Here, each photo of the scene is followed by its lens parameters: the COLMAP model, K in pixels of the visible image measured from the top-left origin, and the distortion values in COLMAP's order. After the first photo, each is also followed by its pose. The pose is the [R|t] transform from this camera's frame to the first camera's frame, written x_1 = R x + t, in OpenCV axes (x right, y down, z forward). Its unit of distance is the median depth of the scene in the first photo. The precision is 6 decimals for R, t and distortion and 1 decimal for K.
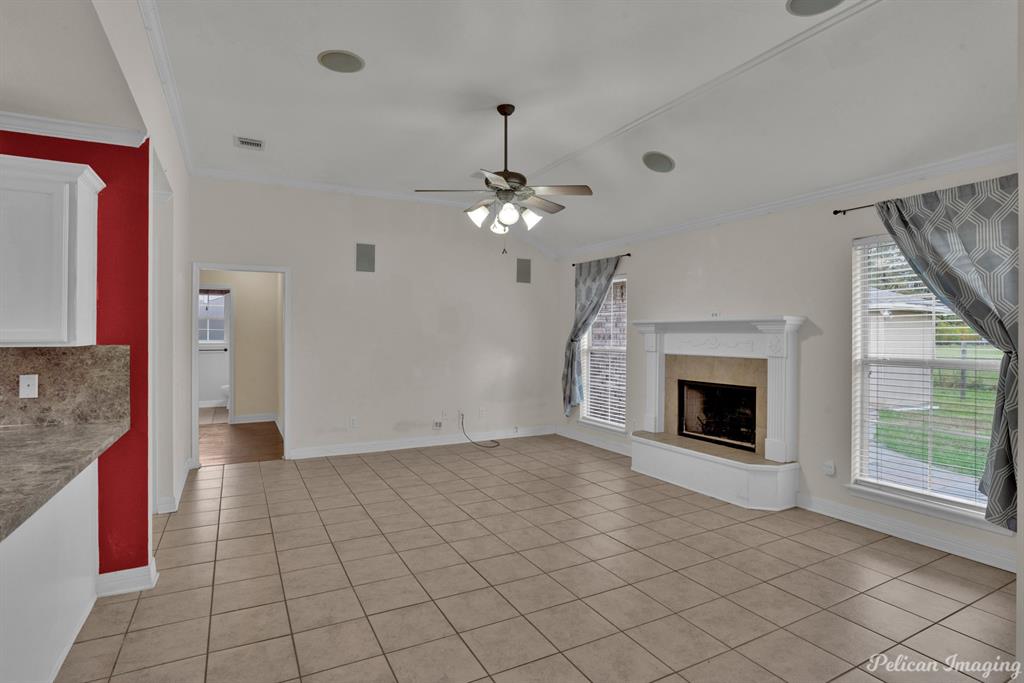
lens RADIAL K [[525.5, 0, 512.6], [0, 525.5, 332.8], [0, 0, 1]] dist [-0.052265, 0.021421]
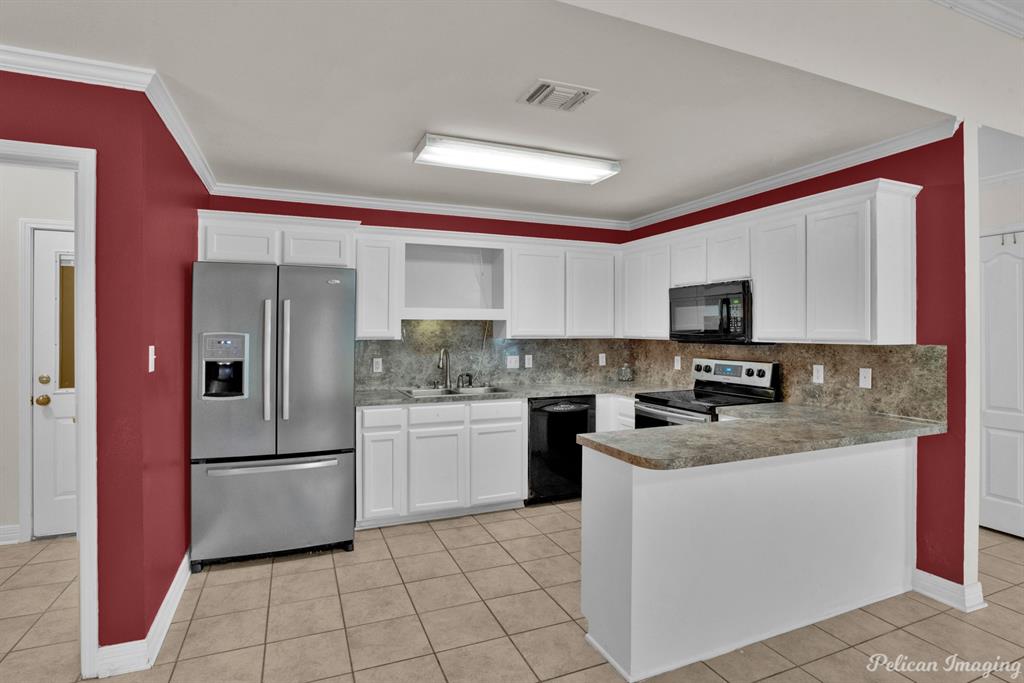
lens RADIAL K [[527.3, 0, 512.1], [0, 527.3, 326.6], [0, 0, 1]] dist [-0.048224, 0.016612]
pose [[-0.092408, -0.009313, -0.995678, 0.199188], [-0.001665, 0.999956, -0.009198, -0.000672], [0.995720, 0.000807, -0.092419, 0.195685]]
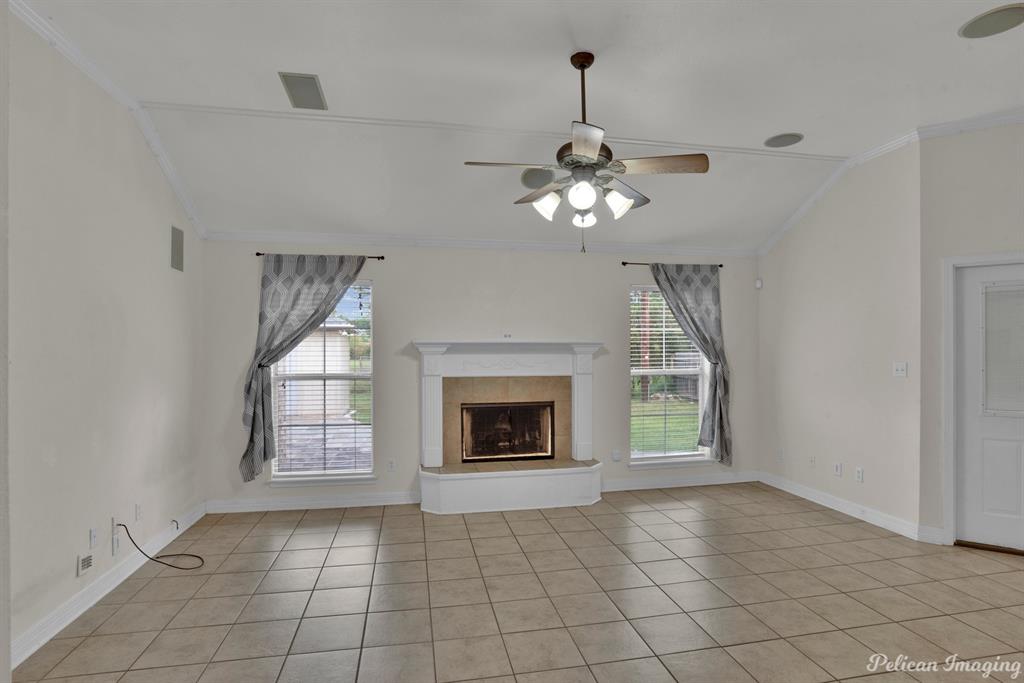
lens RADIAL K [[524.9, 0, 512.4], [0, 524.9, 350.8], [0, 0, 1]] dist [-0.054066, 0.022303]
pose [[0.292368, -0.006568, 0.956283, -0.751635], [0.002015, 0.999978, 0.006252, -0.014701], [-0.956304, 0.000099, 0.292375, 0.868680]]
